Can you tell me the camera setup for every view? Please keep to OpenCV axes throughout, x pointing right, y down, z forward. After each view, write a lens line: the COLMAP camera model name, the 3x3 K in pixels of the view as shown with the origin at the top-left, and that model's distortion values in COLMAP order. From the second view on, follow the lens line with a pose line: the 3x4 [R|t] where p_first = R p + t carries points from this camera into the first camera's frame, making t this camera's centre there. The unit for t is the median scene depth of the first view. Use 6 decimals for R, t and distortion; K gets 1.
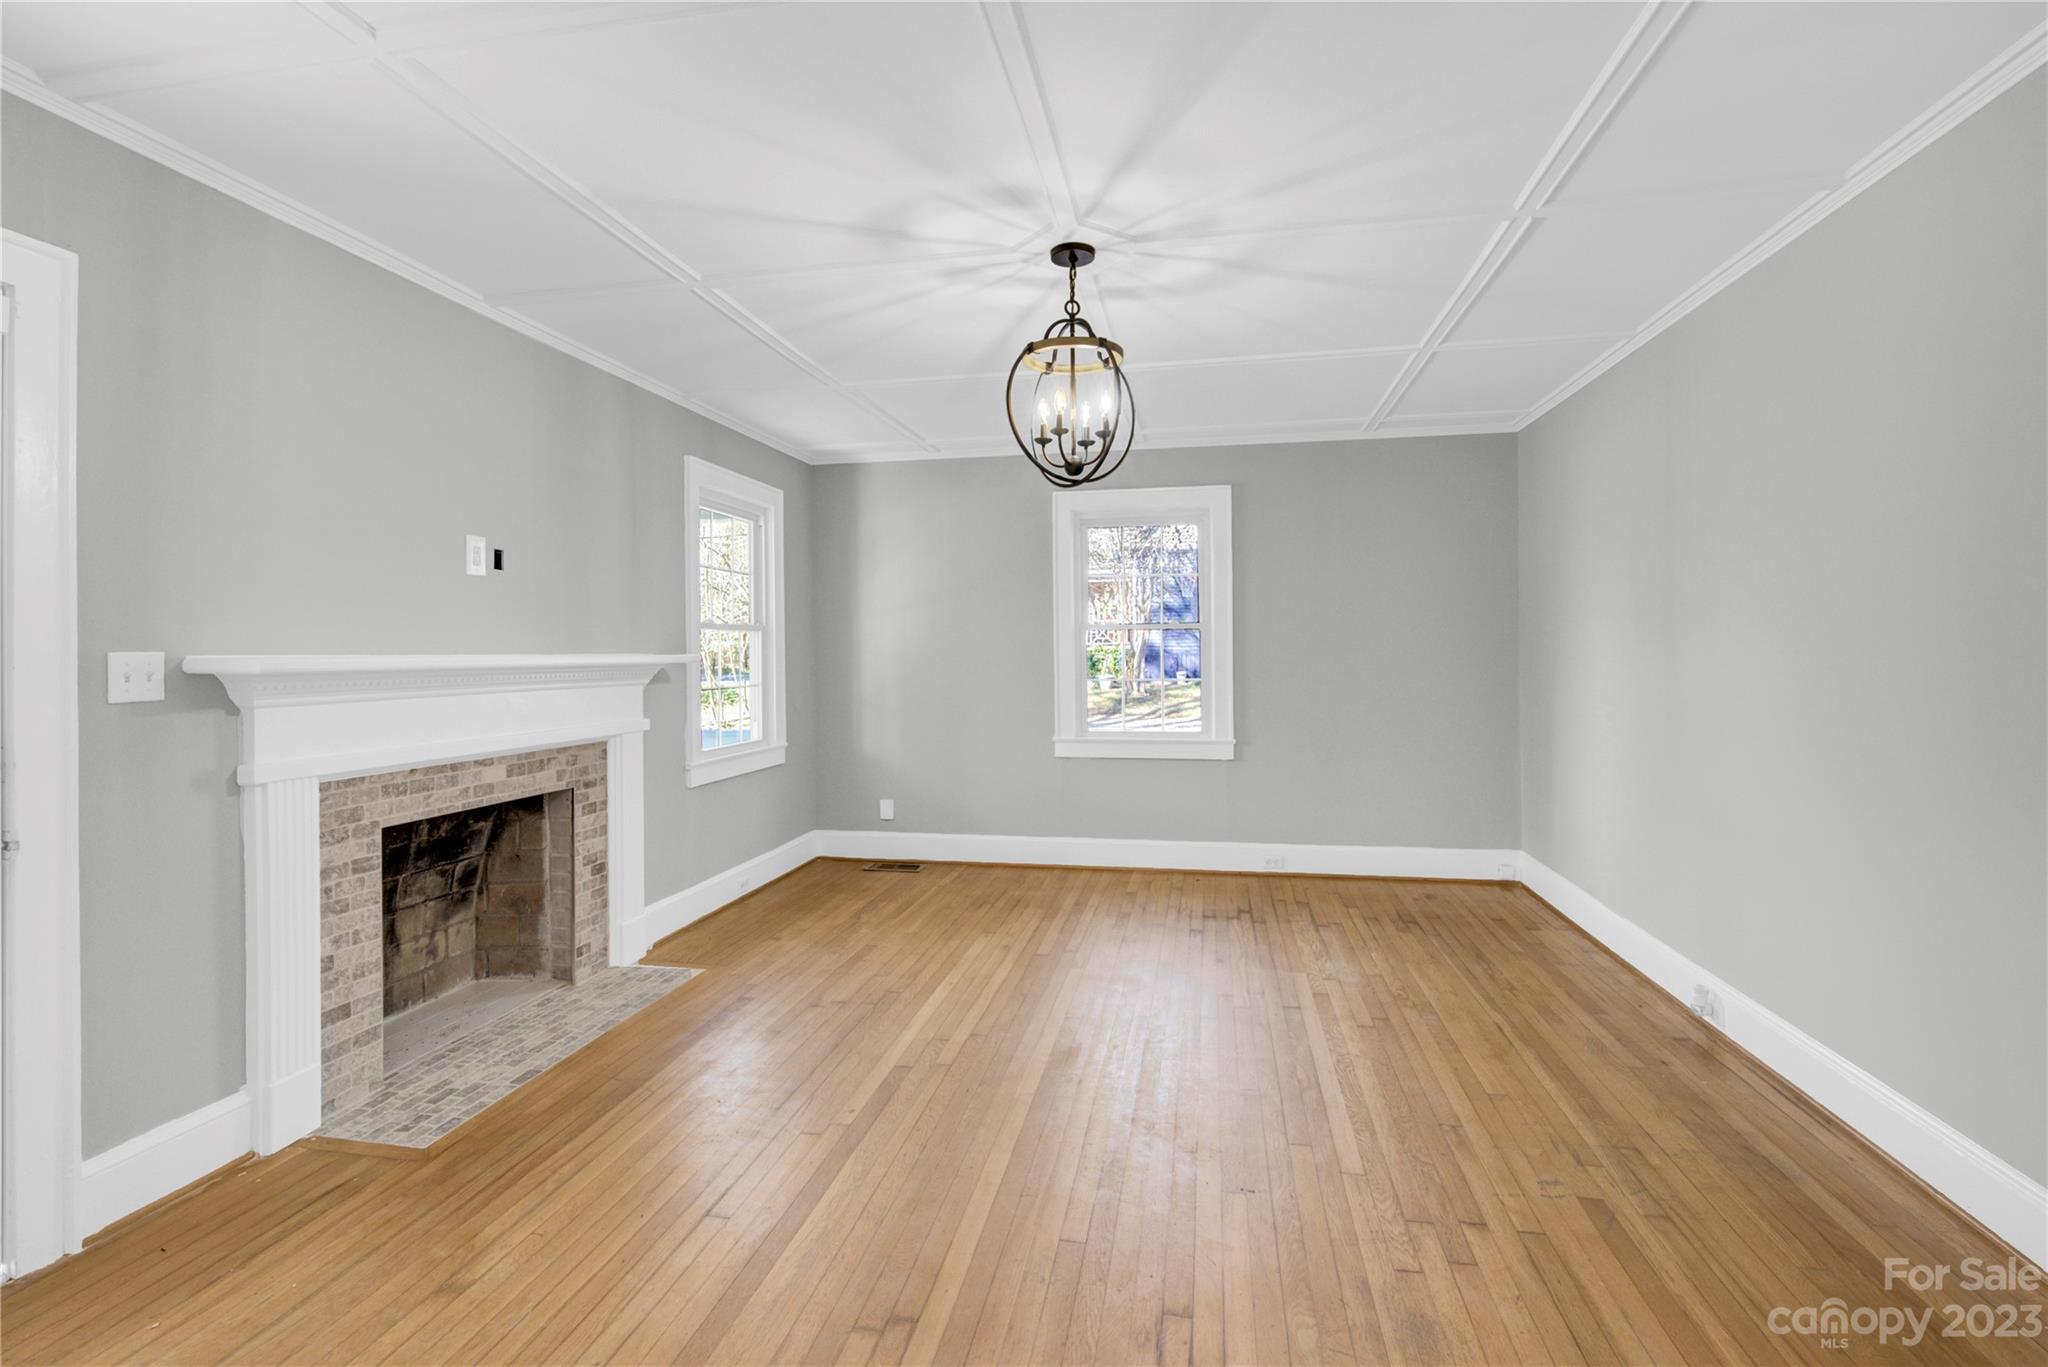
lens RADIAL K [[968.8, 0, 1014.7], [0, 968.8, 639.3], [0, 0, 1]] dist [-0.001289, 0.000612]
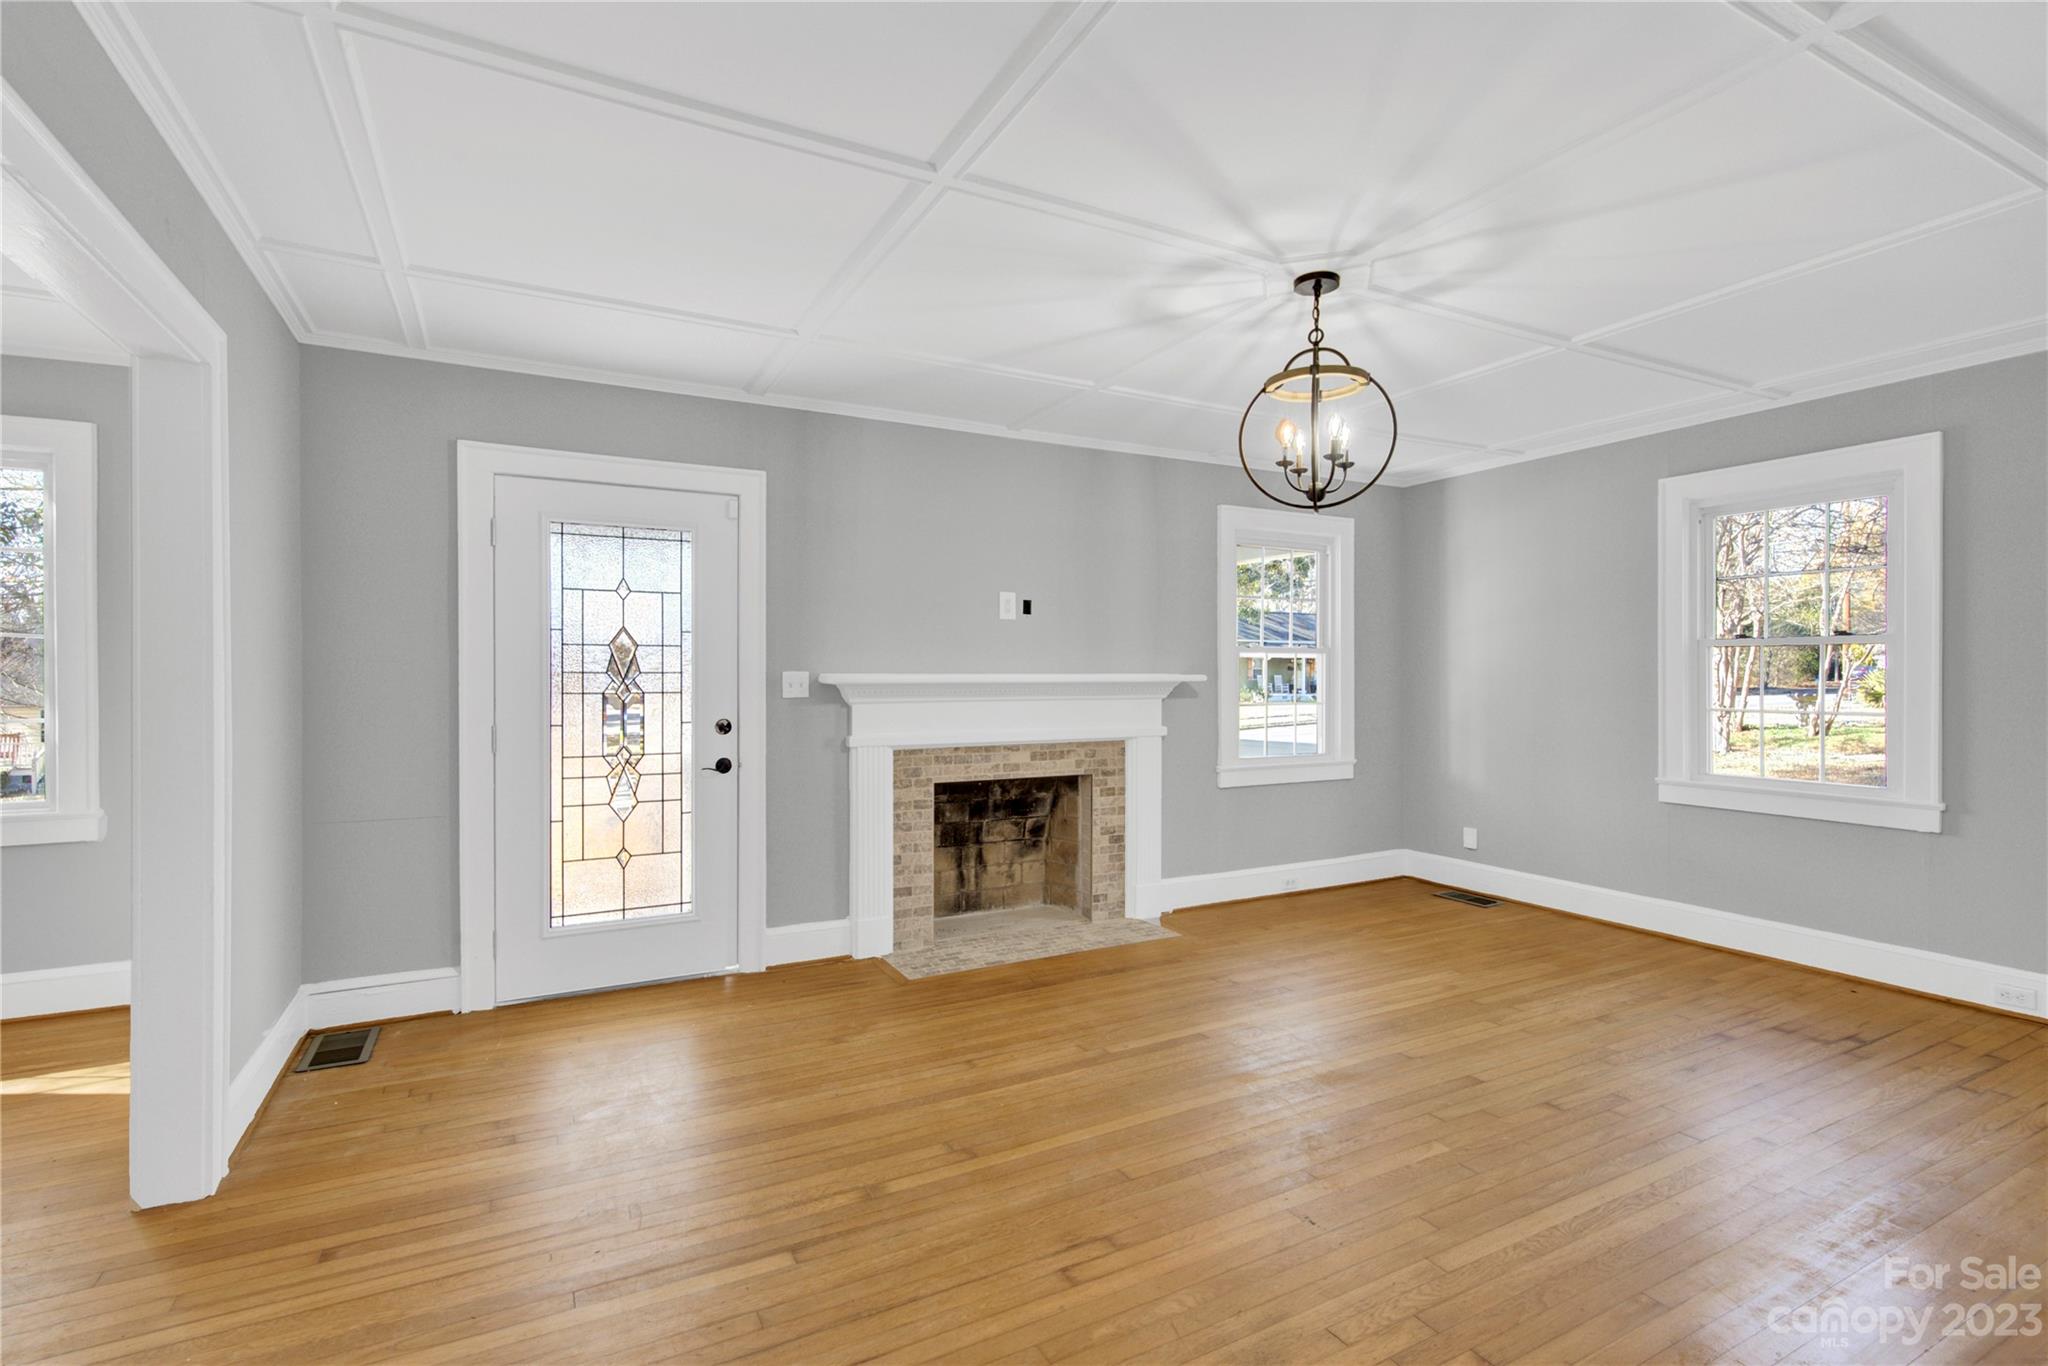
lens RADIAL K [[965.5, 0, 1019.5], [0, 965.5, 665.6], [0, 0, 1]] dist [0.001034, 0.000325]
pose [[0.623663, 0.000128, -0.781693, 0.590604], [0.007335, 0.999955, 0.006016, -0.005064], [0.781659, -0.009485, 0.623634, 0.111311]]
